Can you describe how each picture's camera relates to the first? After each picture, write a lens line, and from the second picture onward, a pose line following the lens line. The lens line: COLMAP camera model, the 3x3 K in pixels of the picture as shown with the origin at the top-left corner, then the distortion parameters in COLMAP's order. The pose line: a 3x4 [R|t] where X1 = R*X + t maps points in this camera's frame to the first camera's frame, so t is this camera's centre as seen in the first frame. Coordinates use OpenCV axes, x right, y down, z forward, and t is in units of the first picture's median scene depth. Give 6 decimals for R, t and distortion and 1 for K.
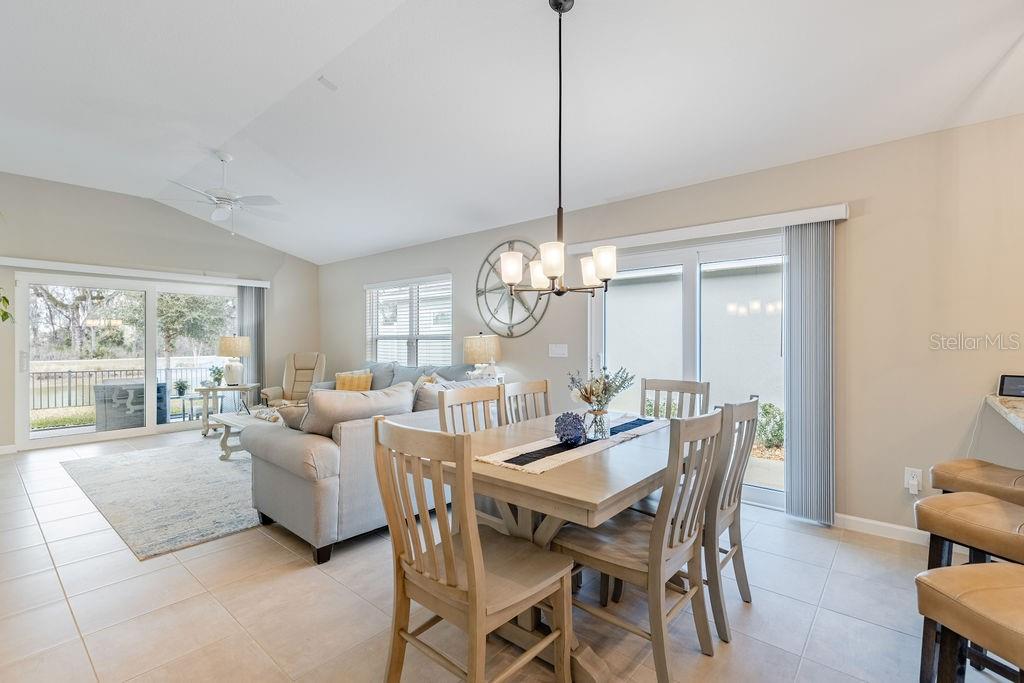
lens RADIAL K [[459.9, 0, 508.0], [0, 459.9, 340.1], [0, 0, 1]] dist [0.003046, 0.001553]
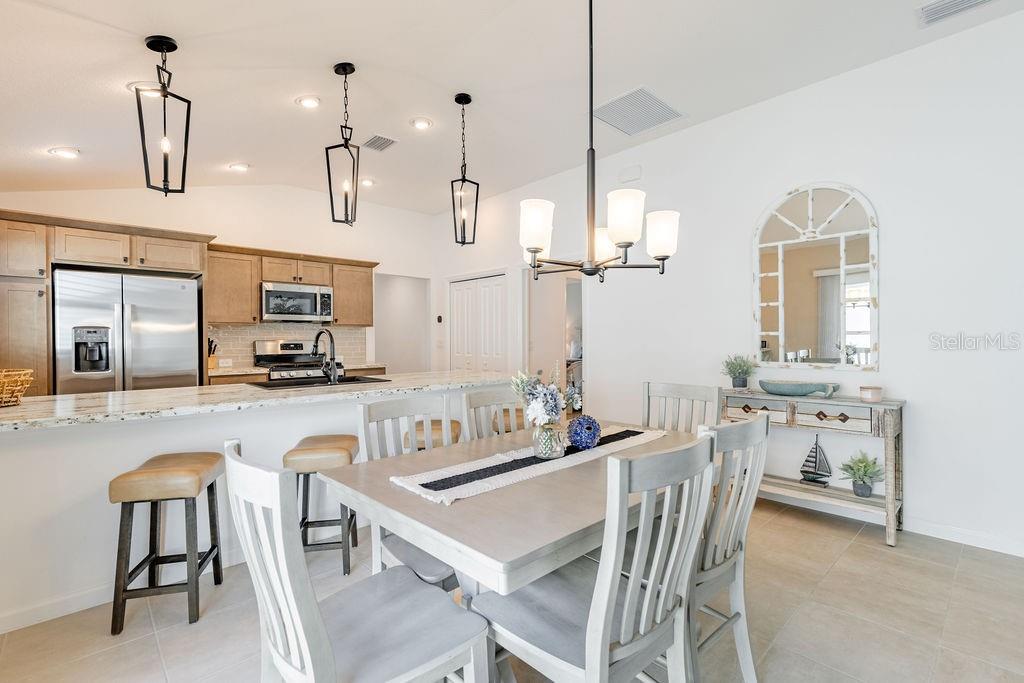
lens RADIAL K [[464.1, 0, 512.0], [0, 464.1, 341.5], [0, 0, 1]] dist [0.004265, 0.000605]
pose [[-0.994302, 0.004339, 0.106514, 0.071773], [0.004910, 0.999975, 0.005101, 0.001224], [-0.106489, 0.005595, -0.994298, 0.771045]]
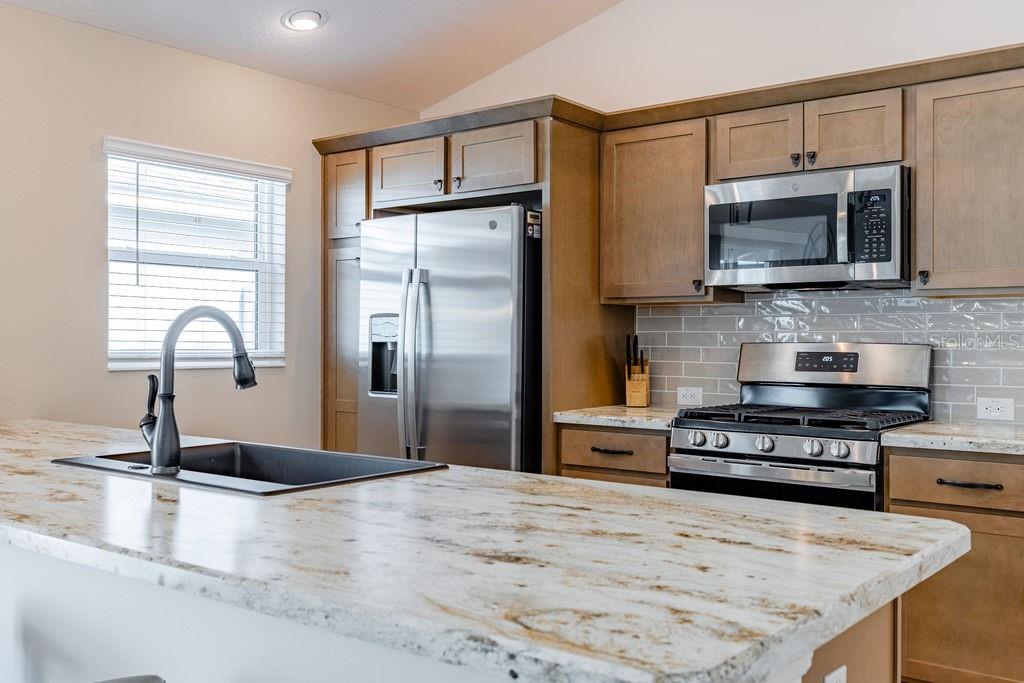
lens RADIAL K [[983.4, 0, 507.3], [0, 983.4, 337.8], [0, 0, 1]] dist [0.004385, 0.001644]
pose [[-0.041720, 0.001212, 0.999129, -0.061296], [-0.004642, 0.999988, -0.001407, -0.000047], [-0.999119, -0.004696, -0.041714, 0.060113]]
